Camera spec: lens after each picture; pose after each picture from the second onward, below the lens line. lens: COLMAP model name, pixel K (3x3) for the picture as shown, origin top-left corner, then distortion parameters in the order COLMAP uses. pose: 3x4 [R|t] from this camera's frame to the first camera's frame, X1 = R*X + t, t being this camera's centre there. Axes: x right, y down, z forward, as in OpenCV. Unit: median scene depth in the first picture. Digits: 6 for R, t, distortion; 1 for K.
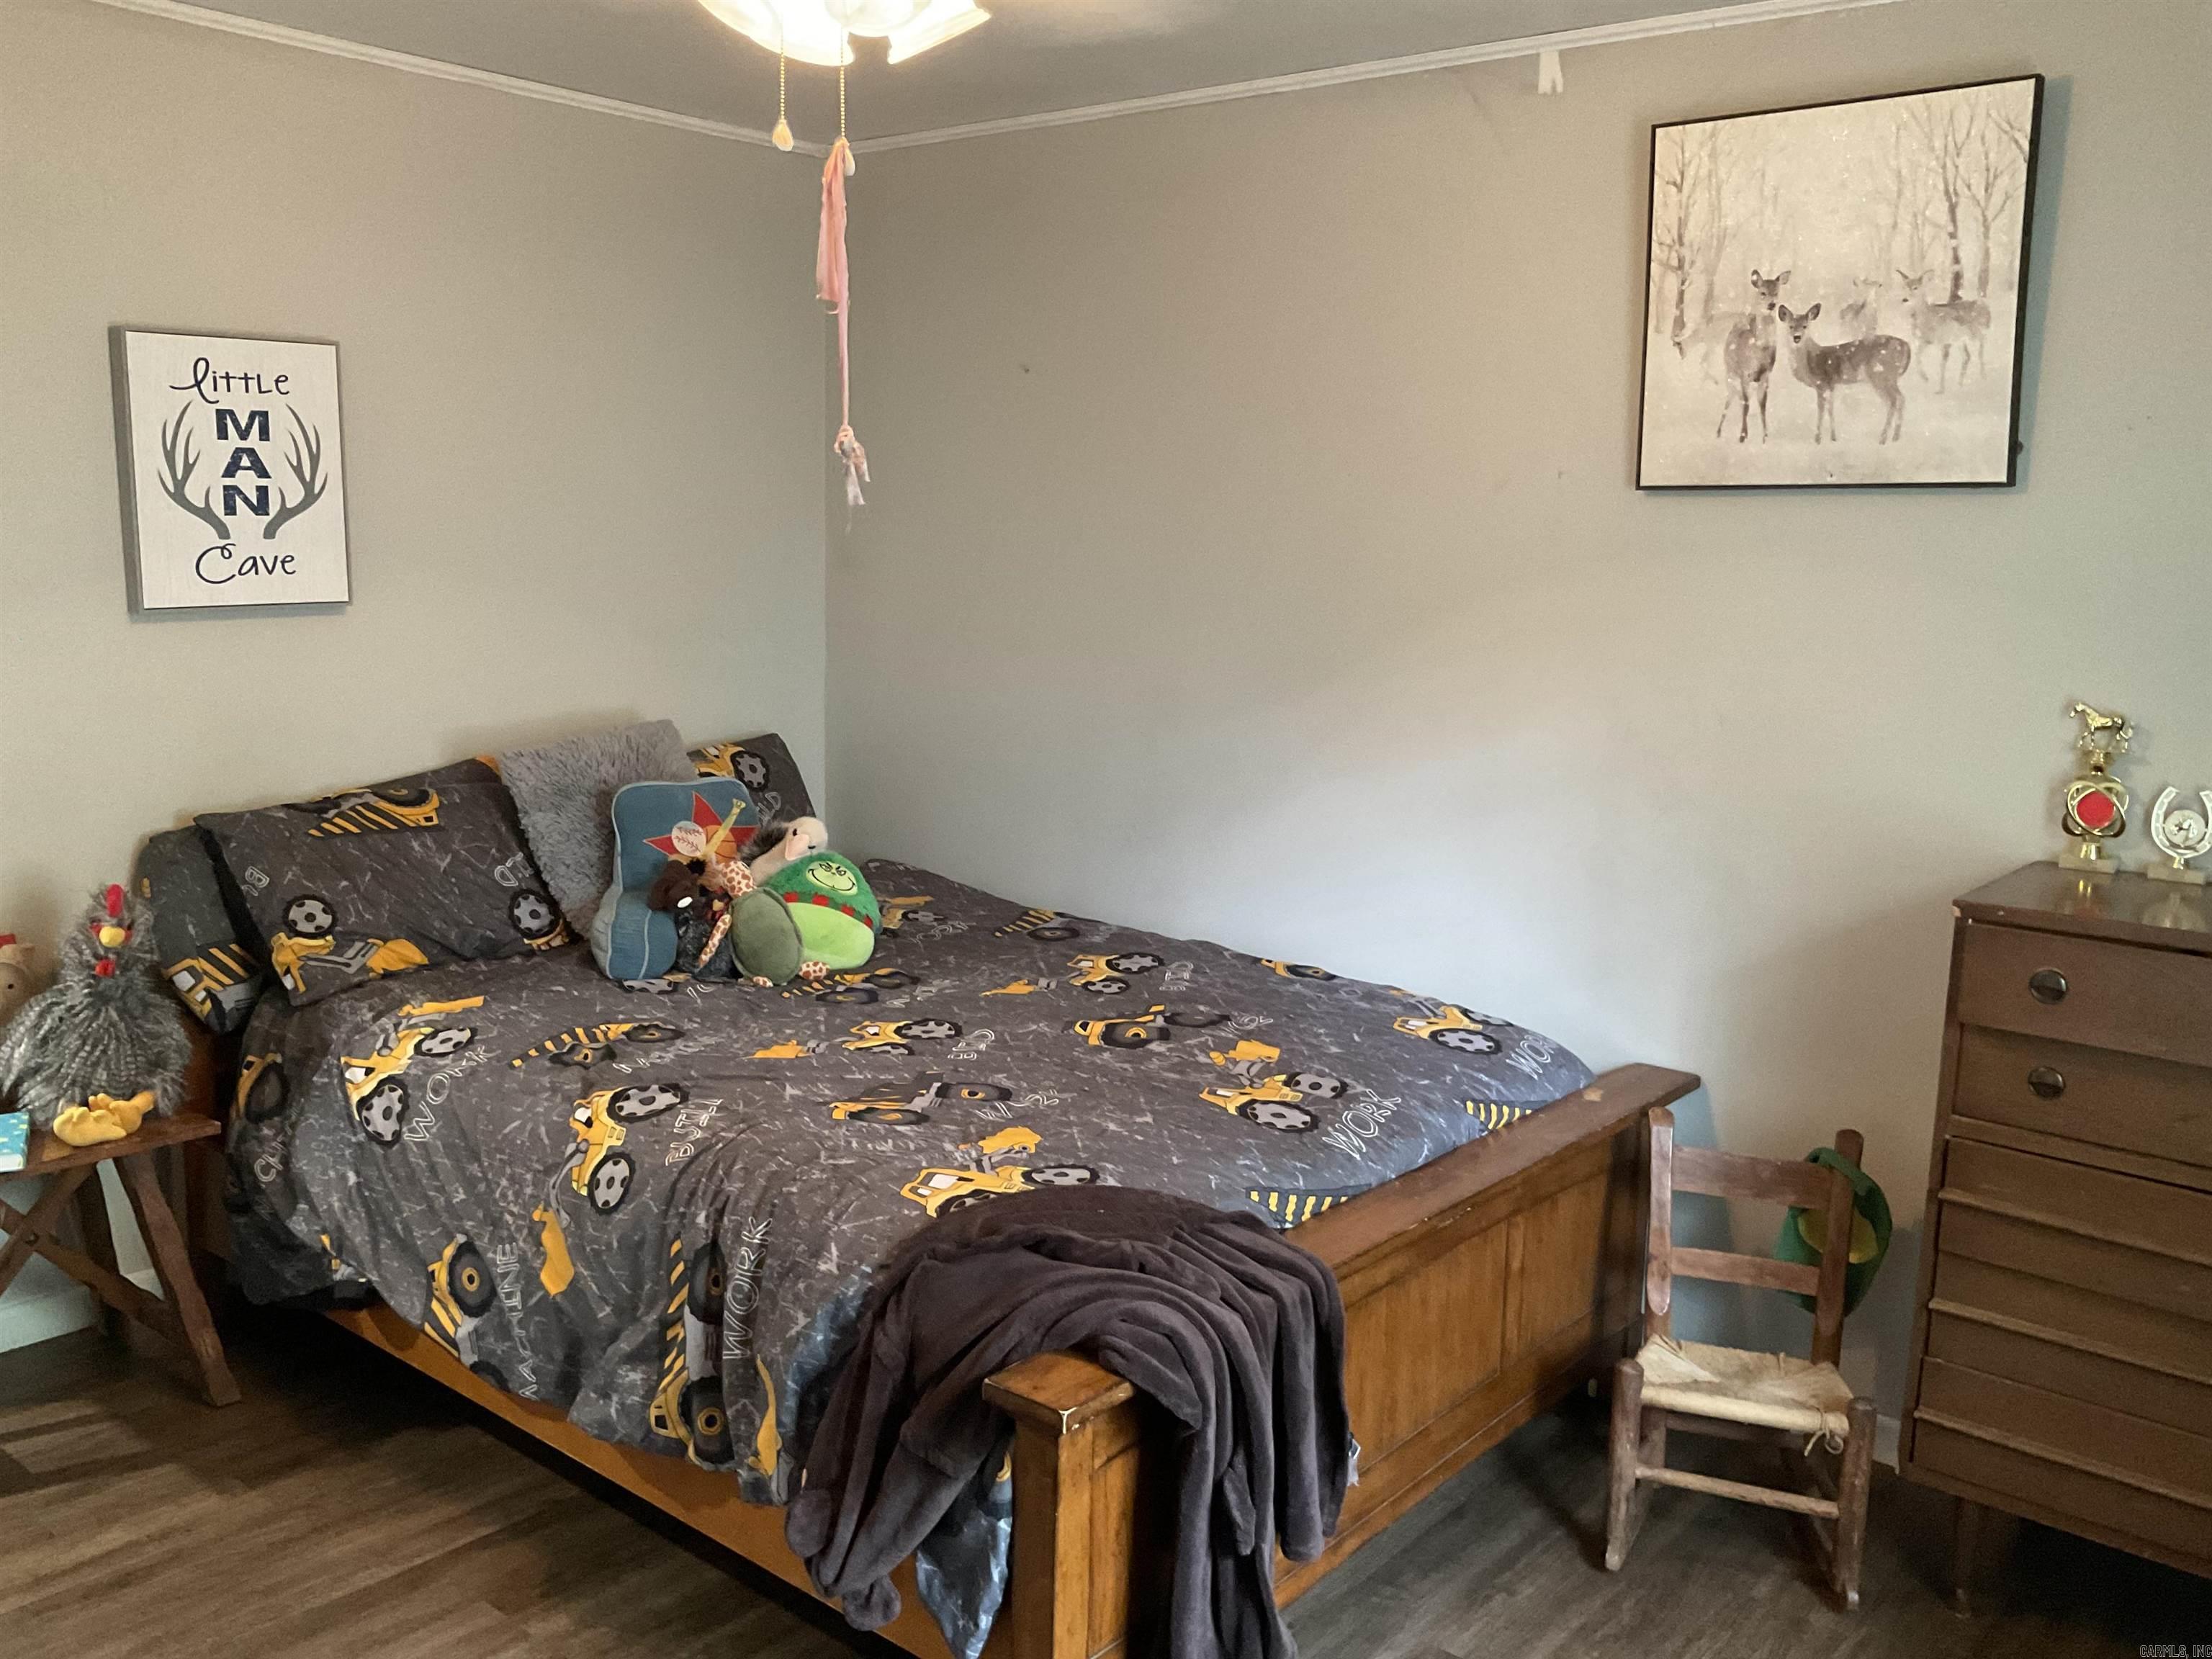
lens RADIAL K [[1863.0, 0, 1094.8], [0, 1863.0, 826.6], [0, 0, 1]] dist [0.097527, -0.198235]
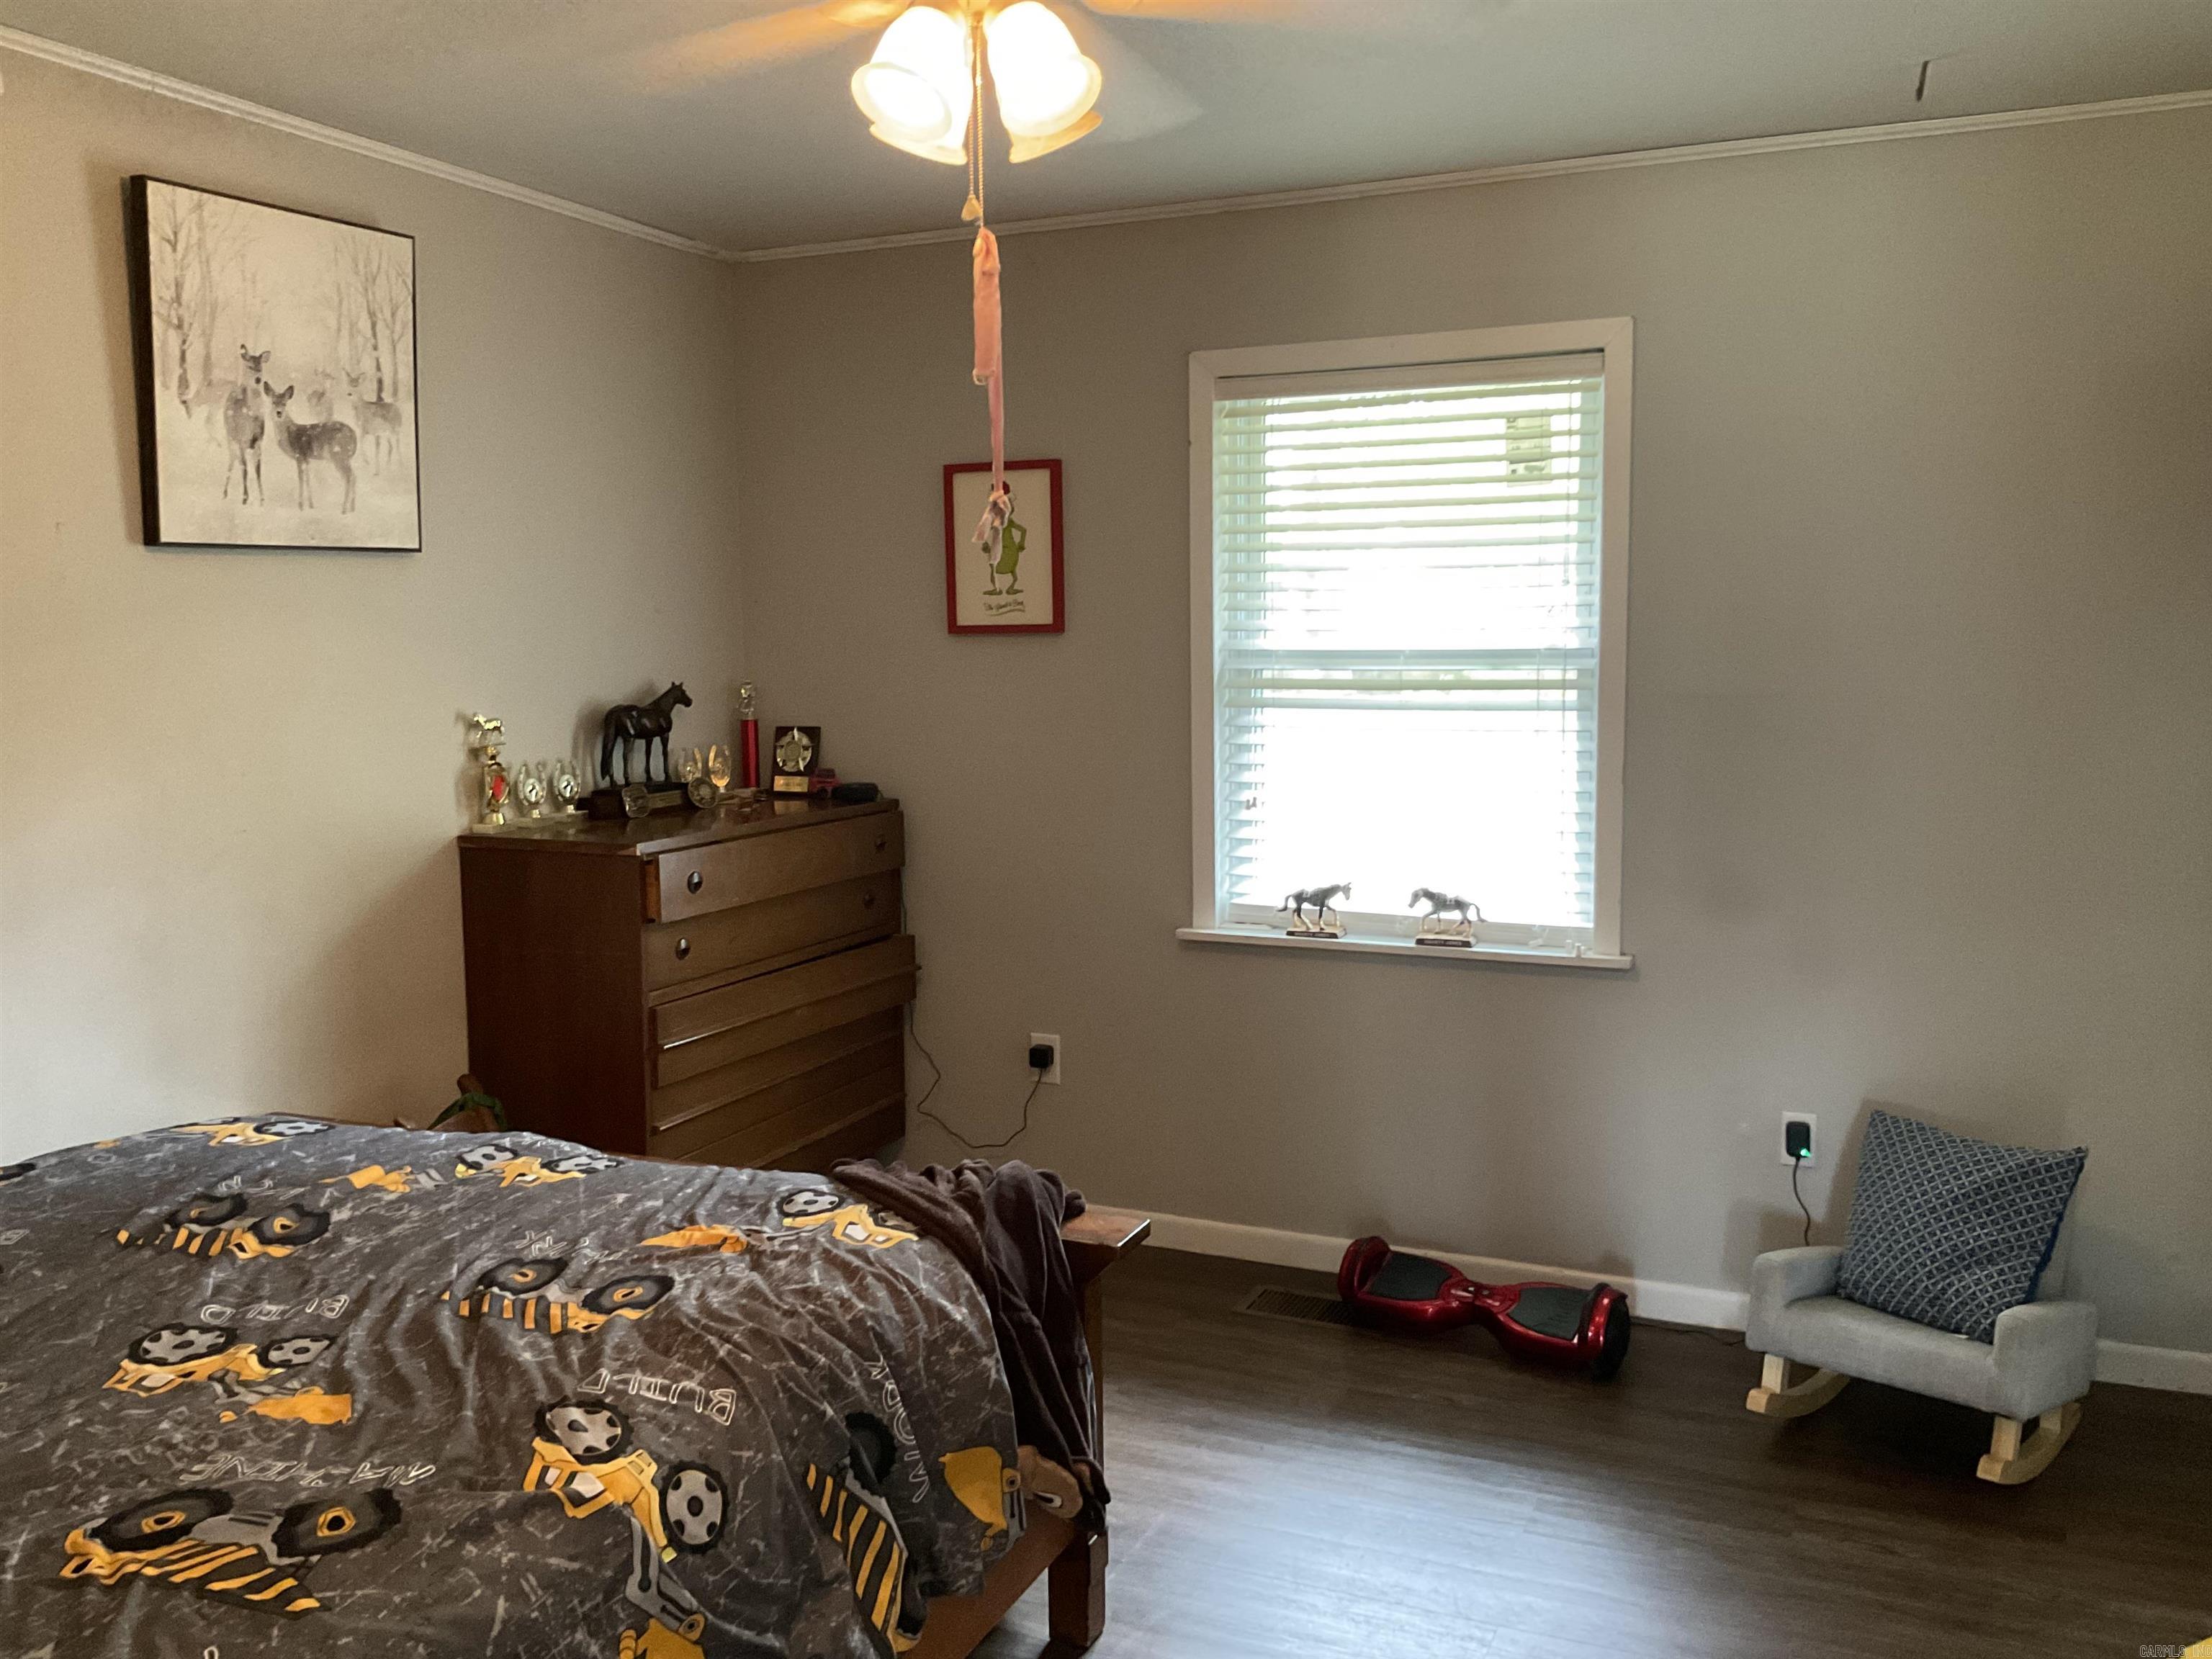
lens RADIAL K [[1863.0, 0, 1098.9], [0, 1863.0, 828.8], [0, 0, 1]] dist [0.097527, -0.198235]
pose [[-0.284982, -0.127638, 0.949997, -0.838872], [0.156113, 0.971681, 0.177382, -0.143697], [-0.945735, 0.198858, -0.256986, 0.876153]]
